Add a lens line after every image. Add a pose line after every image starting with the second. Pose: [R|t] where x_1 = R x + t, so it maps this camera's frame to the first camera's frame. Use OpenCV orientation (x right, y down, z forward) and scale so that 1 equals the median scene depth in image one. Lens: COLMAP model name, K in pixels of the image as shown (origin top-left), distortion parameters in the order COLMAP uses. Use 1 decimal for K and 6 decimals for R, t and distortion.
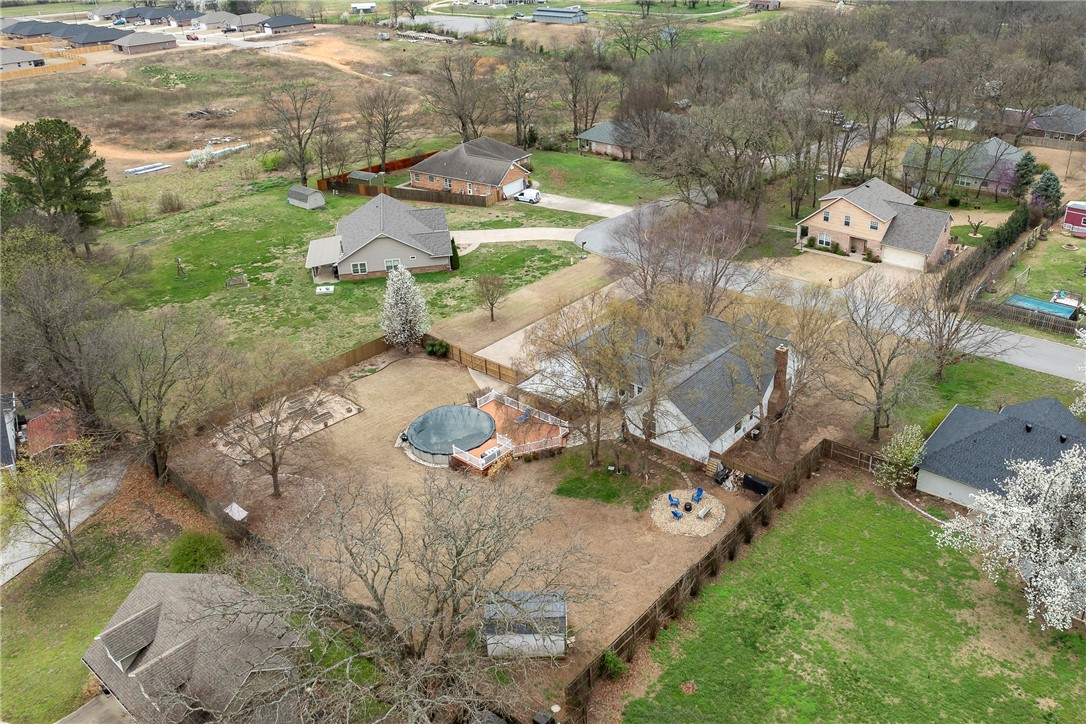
lens RADIAL K [[901.0, 0, 543.0], [0, 901.0, 362.0], [0, 0, 1]] dist [-0.012138, -0.001794]
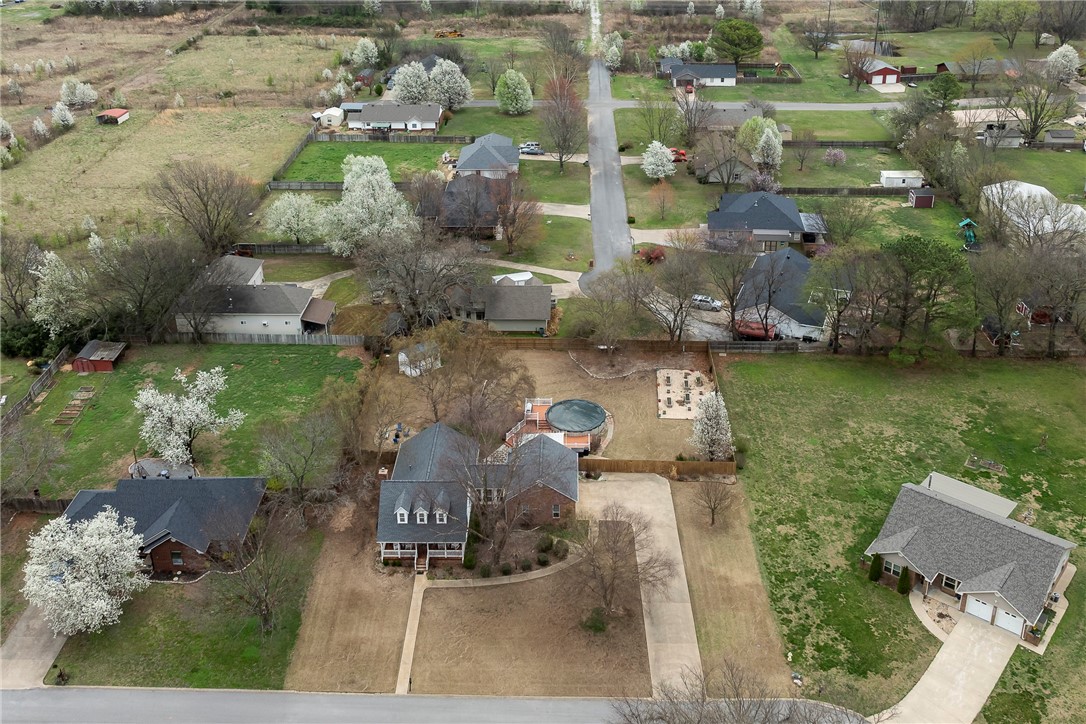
lens RADIAL K [[901.0, 0, 543.0], [0, 901.0, 362.0], [0, 0, 1]] dist [-0.012138, -0.001794]
pose [[-0.752500, 0.350613, -0.557507, 0.482715], [-0.289807, 0.583868, 0.758360, -0.715840], [0.591401, 0.732236, -0.337751, 0.953309]]
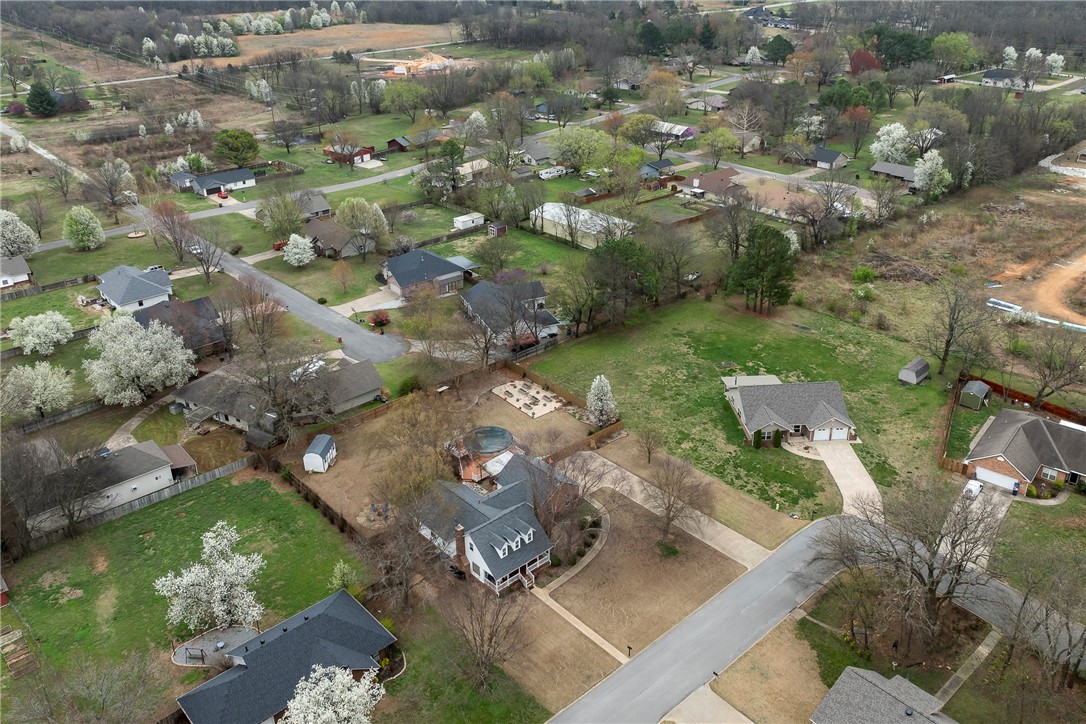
lens RADIAL K [[777.1, 0, 512.5], [0, 777.1, 363.7], [0, 0, 1]] dist [-0.004998, -0.000422]
pose [[-0.145613, 0.475607, -0.867522, 0.768292], [-0.430091, 0.759245, 0.488435, -0.539458], [0.890965, 0.444236, 0.093998, 0.572695]]
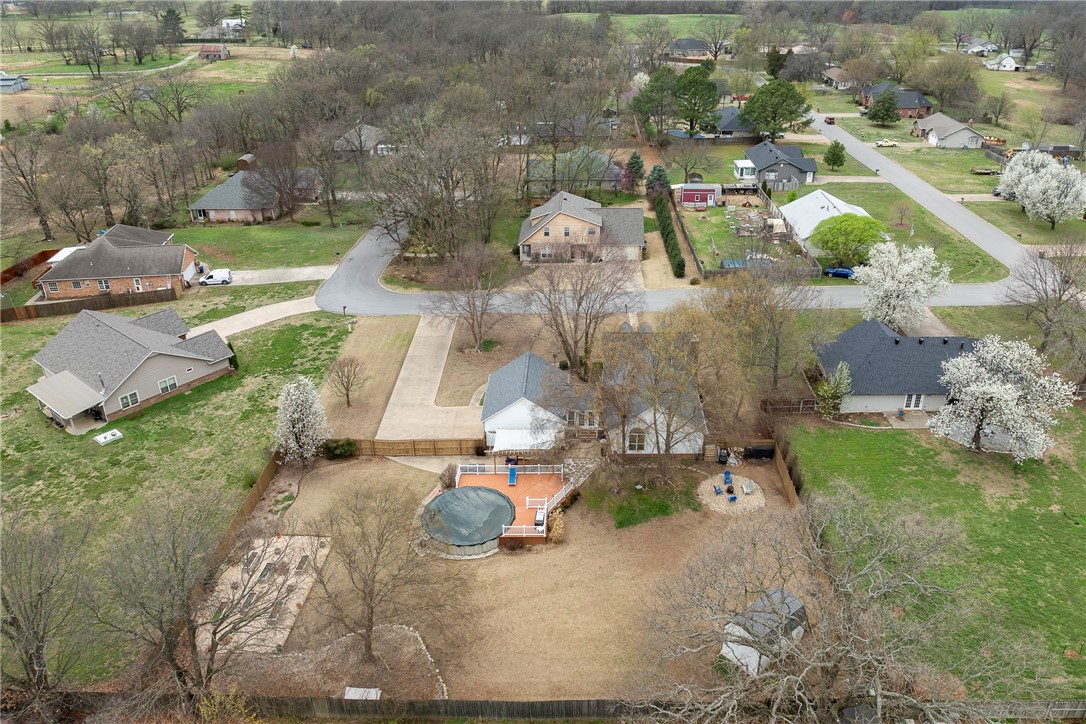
lens RADIAL K [[901.0, 0, 543.0], [0, 901.0, 362.0], [0, 0, 1]] dist [-0.012138, -0.001794]
pose [[0.764112, -0.268065, 0.586749, -0.373068], [0.293362, 0.954474, 0.054026, -0.069715], [-0.574519, 0.130848, 0.807965, 0.131444]]
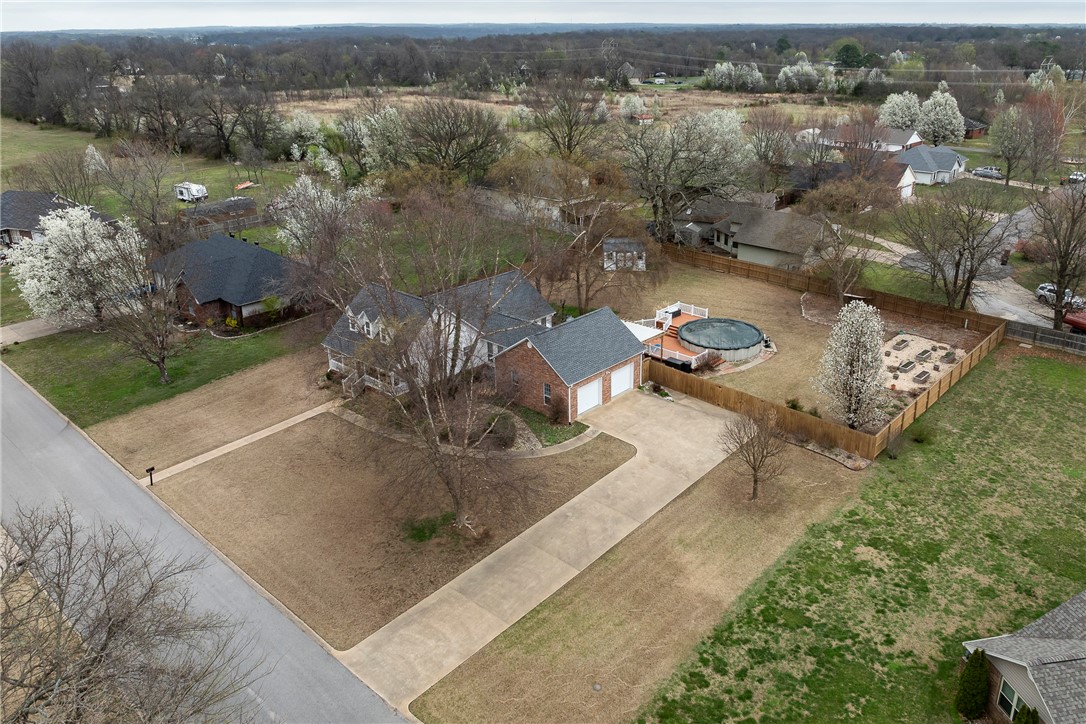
lens RADIAL K [[748.9, 0, 610.8], [0, 748.9, 362.3], [0, 0, 1]] dist [-0.025831, -0.000393]
pose [[-0.998120, 0.048037, -0.038073, 0.038316], [-0.000831, 0.610475, 0.792035, -0.396233], [0.061289, 0.790578, -0.609287, 1.053168]]
